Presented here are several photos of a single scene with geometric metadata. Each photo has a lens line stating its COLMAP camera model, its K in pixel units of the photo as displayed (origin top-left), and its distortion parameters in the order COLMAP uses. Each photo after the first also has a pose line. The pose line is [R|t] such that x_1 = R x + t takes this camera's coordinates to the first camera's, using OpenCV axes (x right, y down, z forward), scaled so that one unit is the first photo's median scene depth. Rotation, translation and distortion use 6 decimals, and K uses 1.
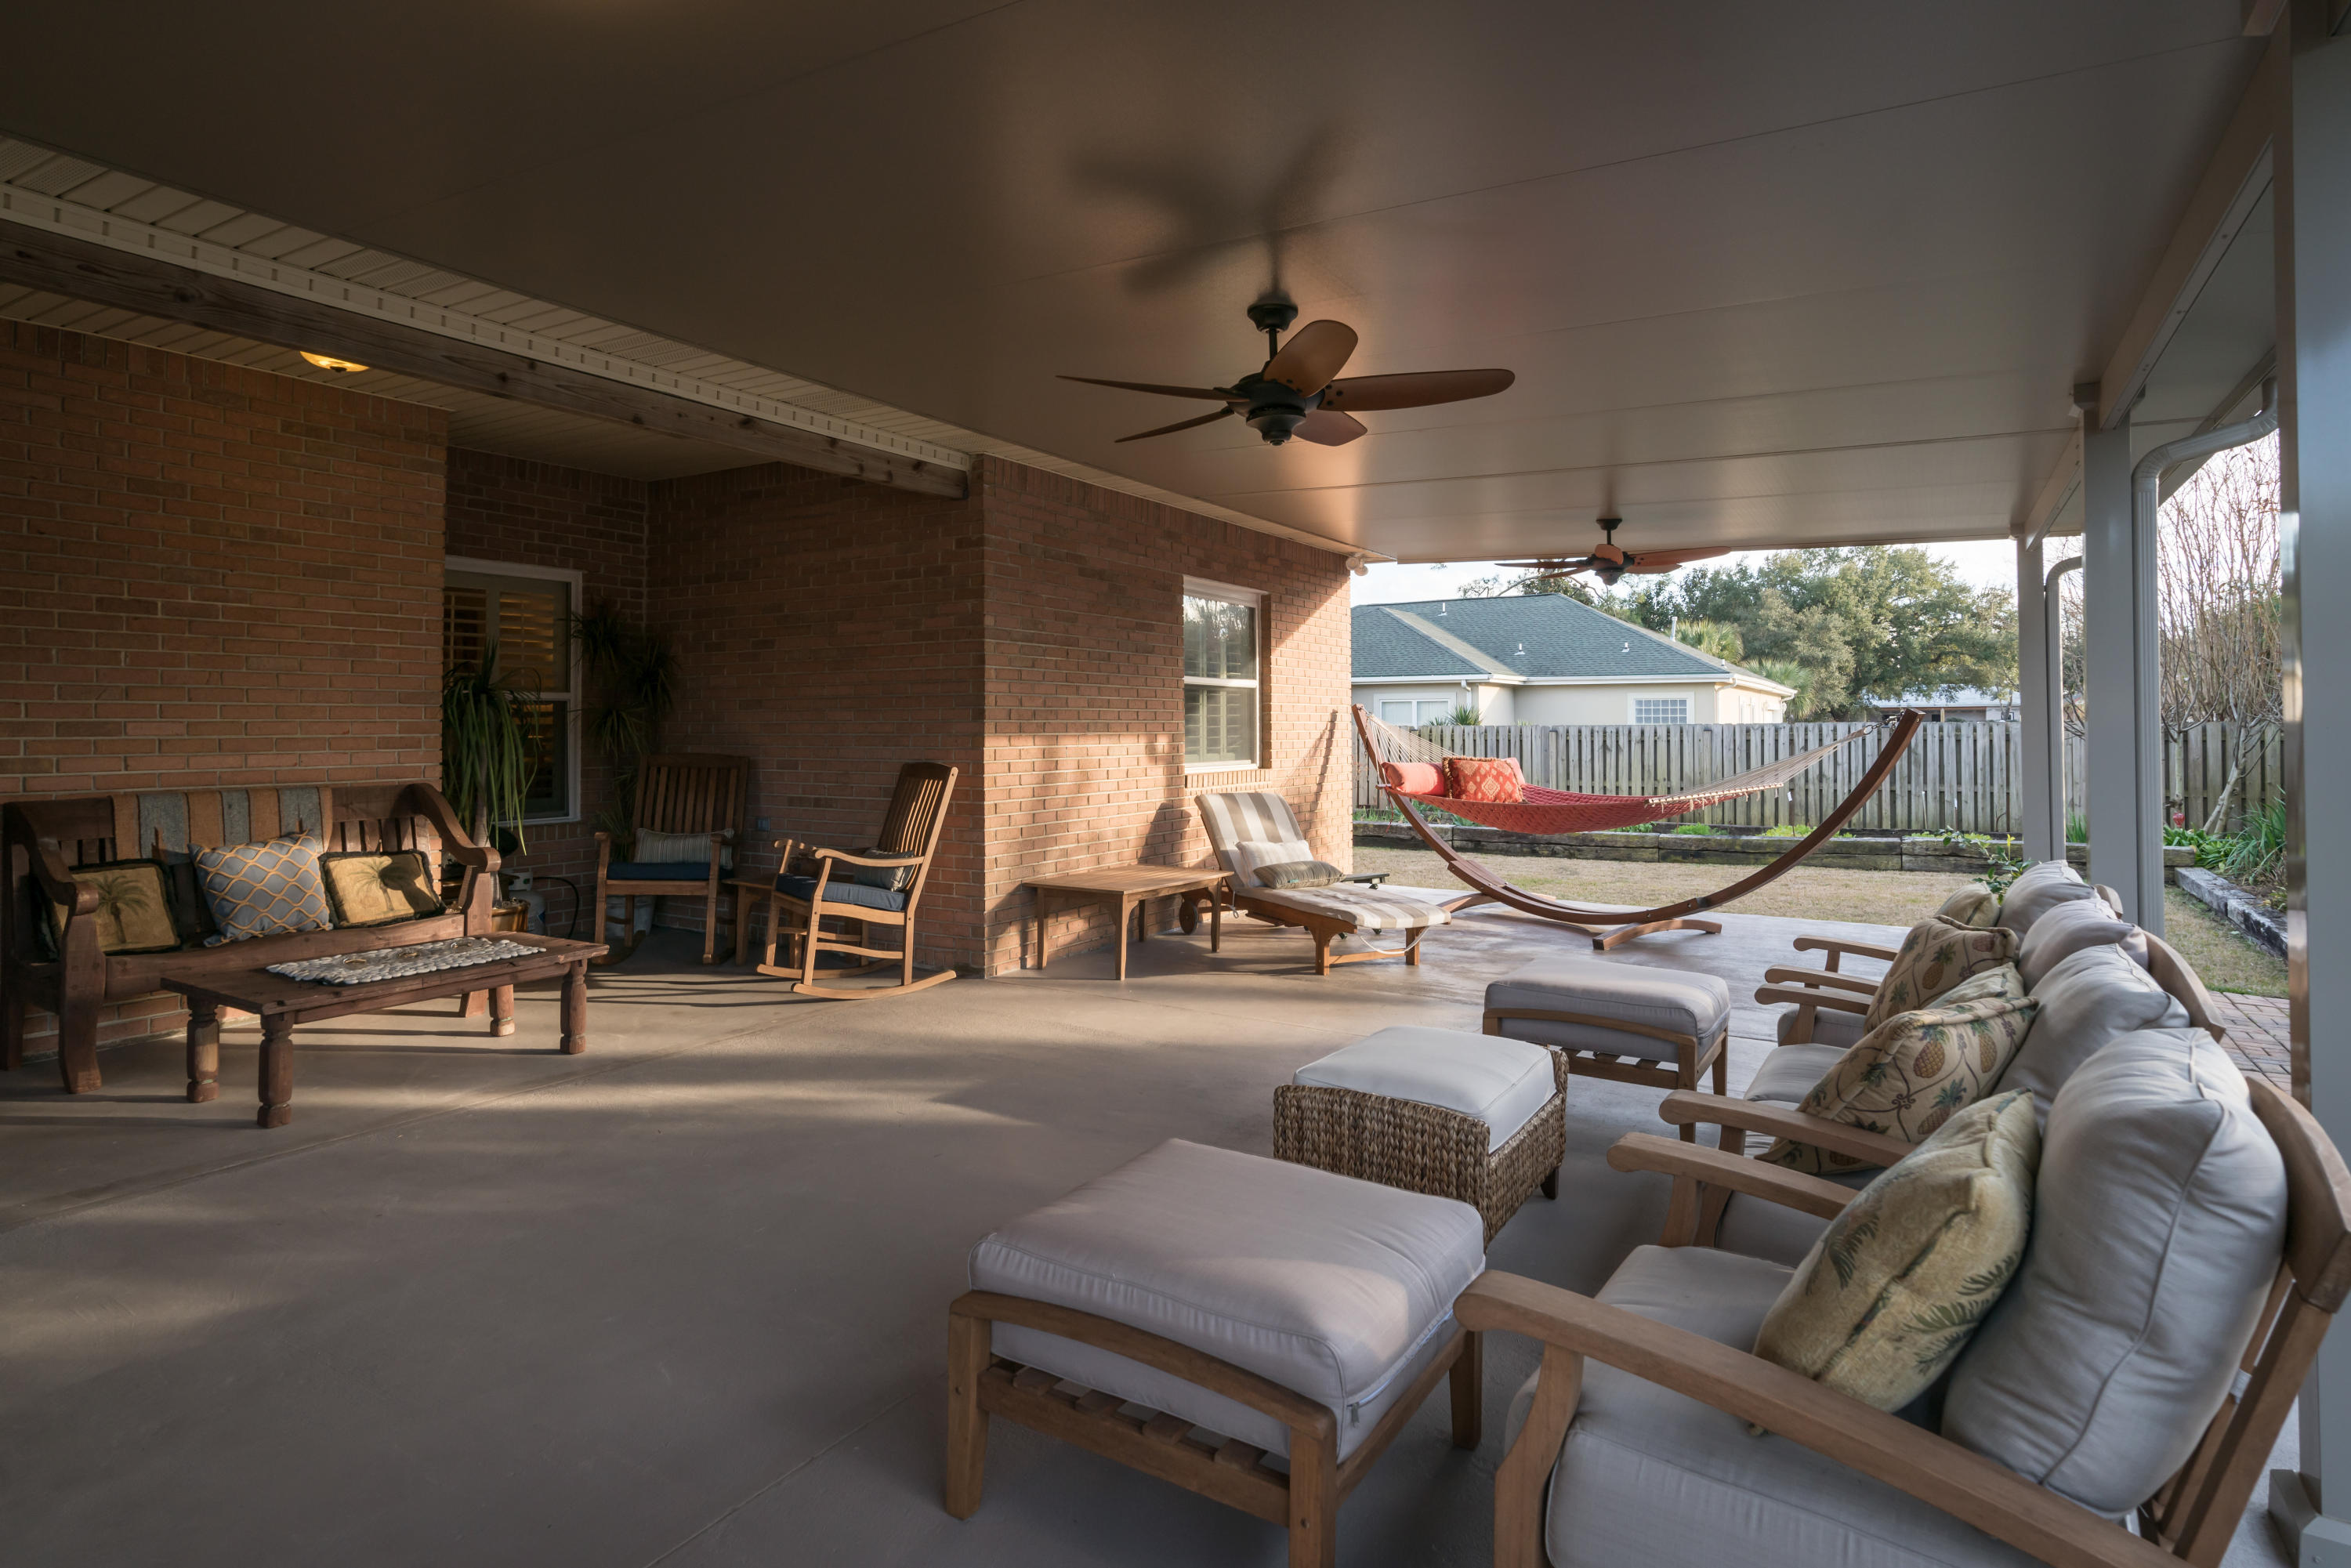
lens RADIAL K [[1262.5, 0, 1175.2], [0, 1262.5, 766.3], [0, 0, 1]] dist [-0.010384, 0.008706]
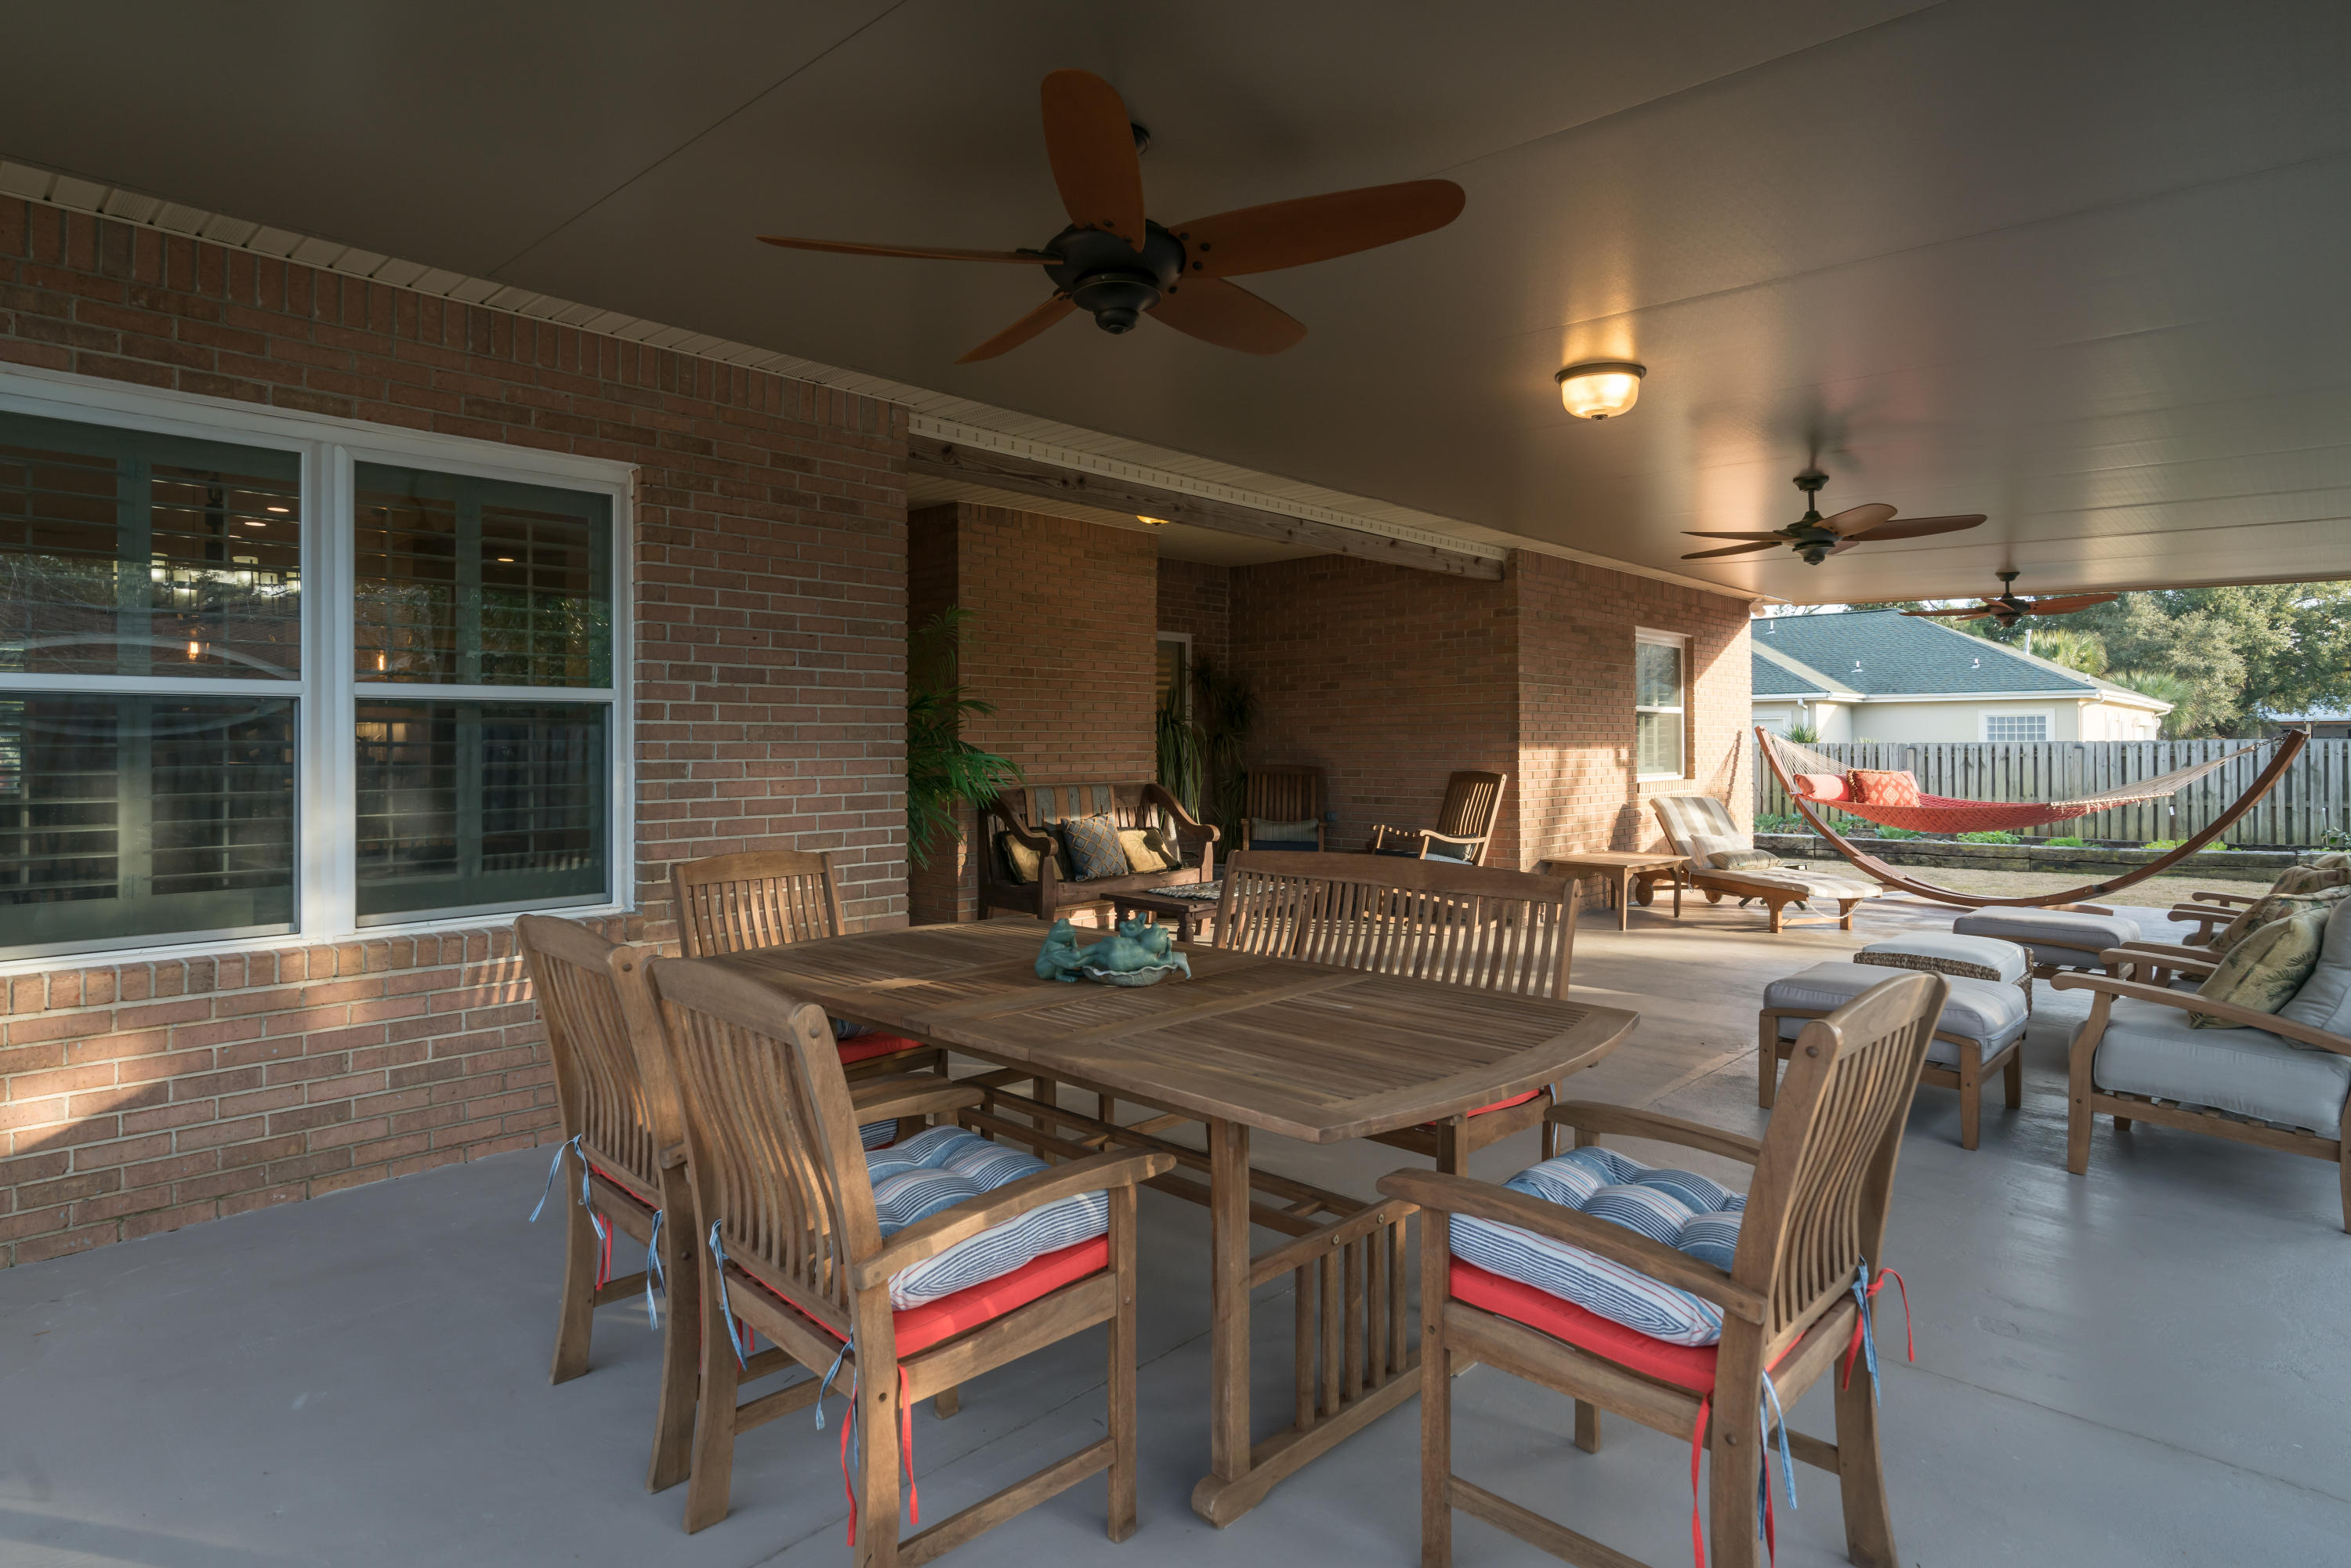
lens RADIAL K [[1262.5, 0, 1174.6], [0, 1262.5, 777.7], [0, 0, 1]] dist [-0.010384, 0.008706]
pose [[0.977922, 0.003684, -0.208937, -0.205846], [-0.004793, 0.999977, -0.004801, 0.011317], [0.208914, 0.005697, 0.977917, -0.386341]]
